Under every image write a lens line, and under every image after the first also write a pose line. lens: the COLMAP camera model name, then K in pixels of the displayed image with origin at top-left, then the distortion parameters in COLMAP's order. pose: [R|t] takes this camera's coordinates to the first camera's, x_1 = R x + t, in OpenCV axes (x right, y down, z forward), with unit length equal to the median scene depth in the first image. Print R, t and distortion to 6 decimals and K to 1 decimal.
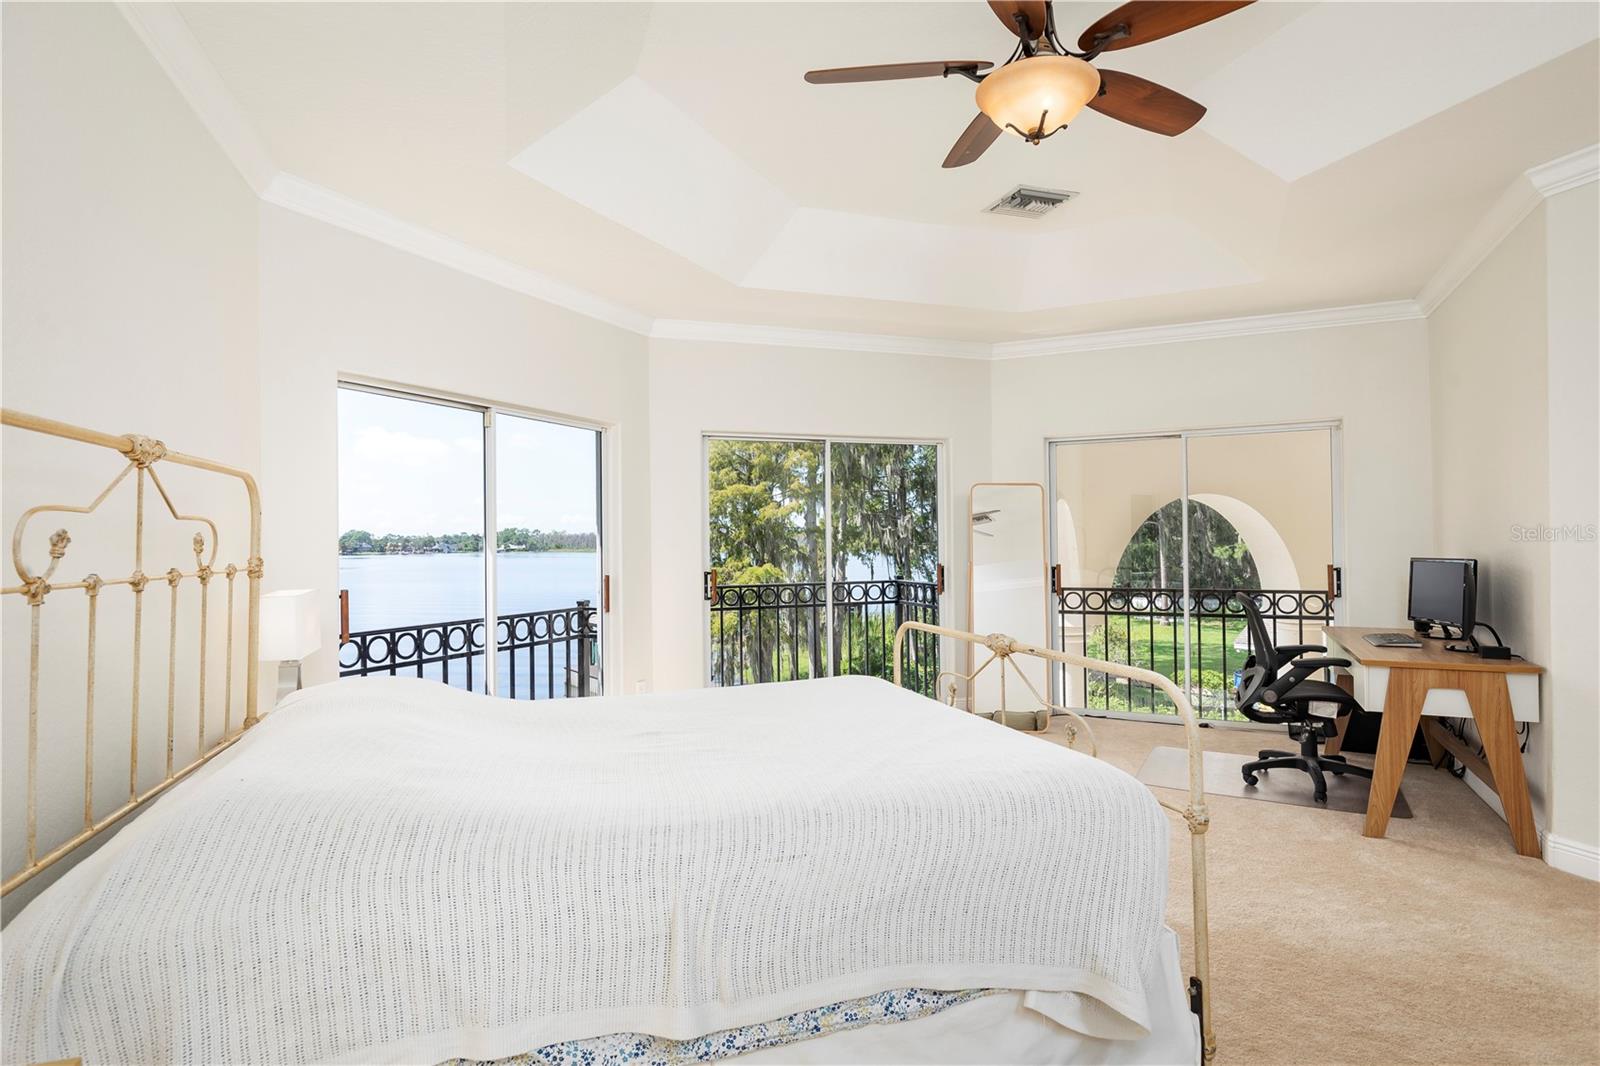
lens RADIAL K [[859.4, 0, 801.0], [0, 859.4, 526.5], [0, 0, 1]] dist [-0.001508, 0.000012]
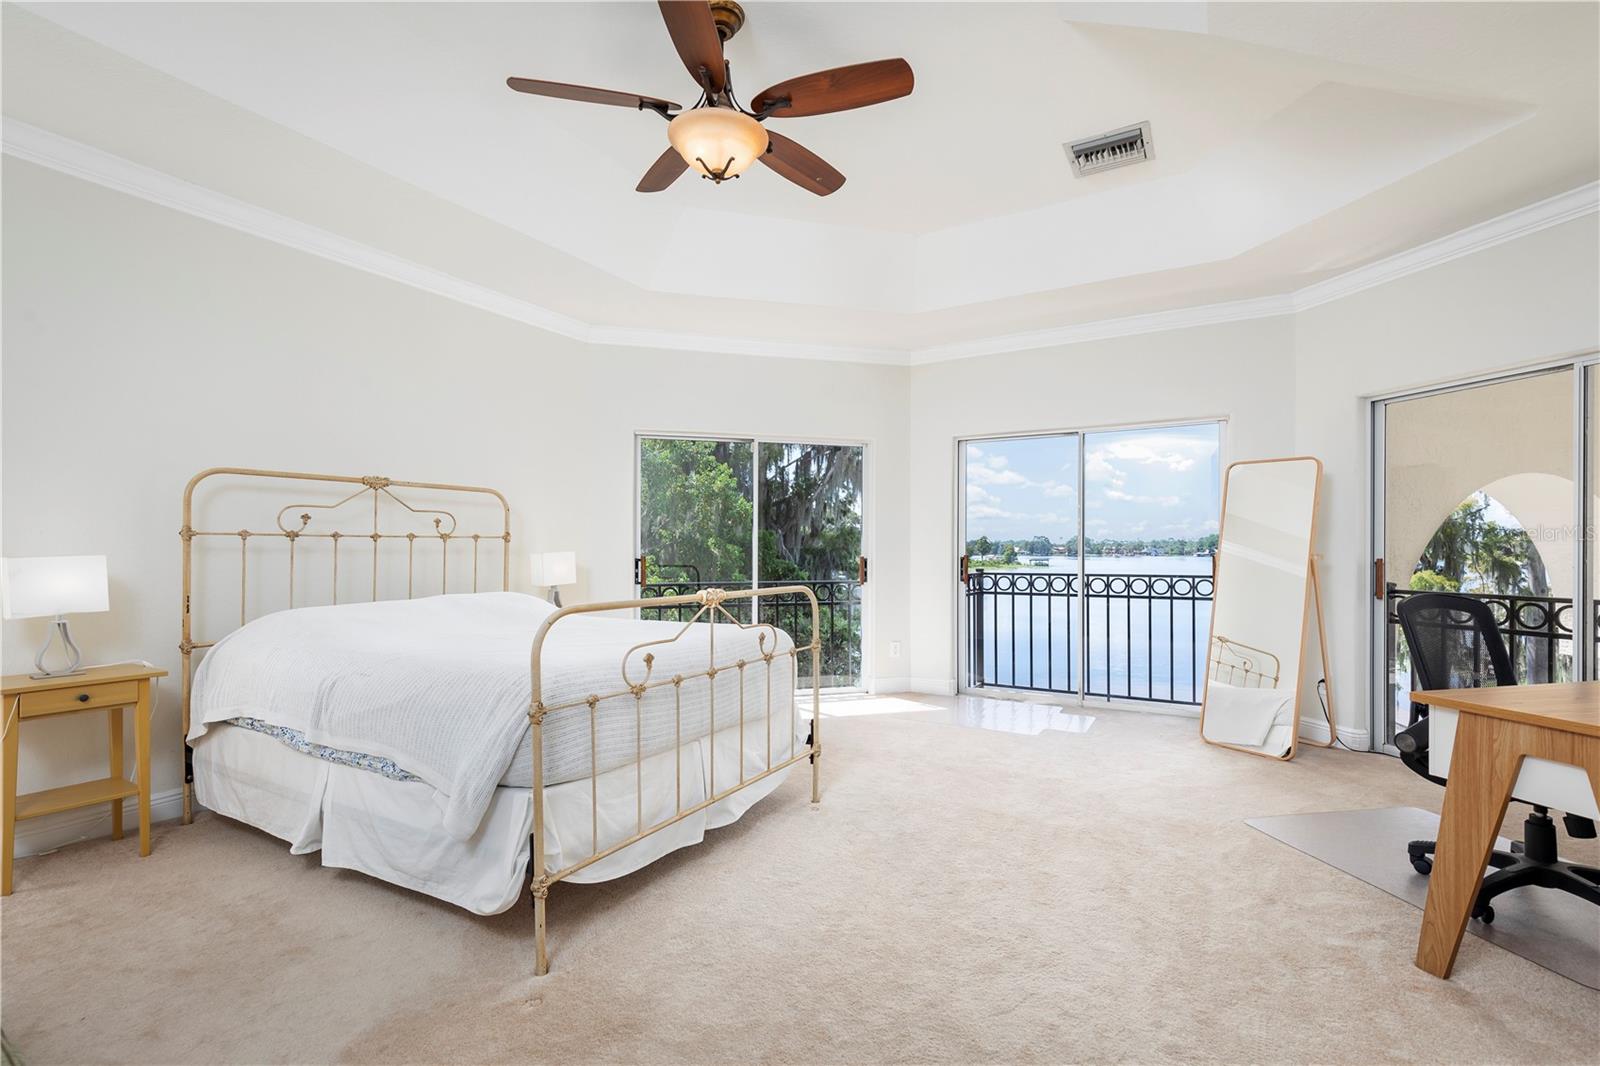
lens RADIAL K [[724.3, 0, 794.0], [0, 724.3, 539.7], [0, 0, 1]] dist [0.013725, -0.001126]
pose [[0.644108, 0.000421, -0.764934, 0.779542], [0.005892, 0.999967, 0.005512, 0.034692], [0.764912, -0.008058, 0.644085, 0.291814]]
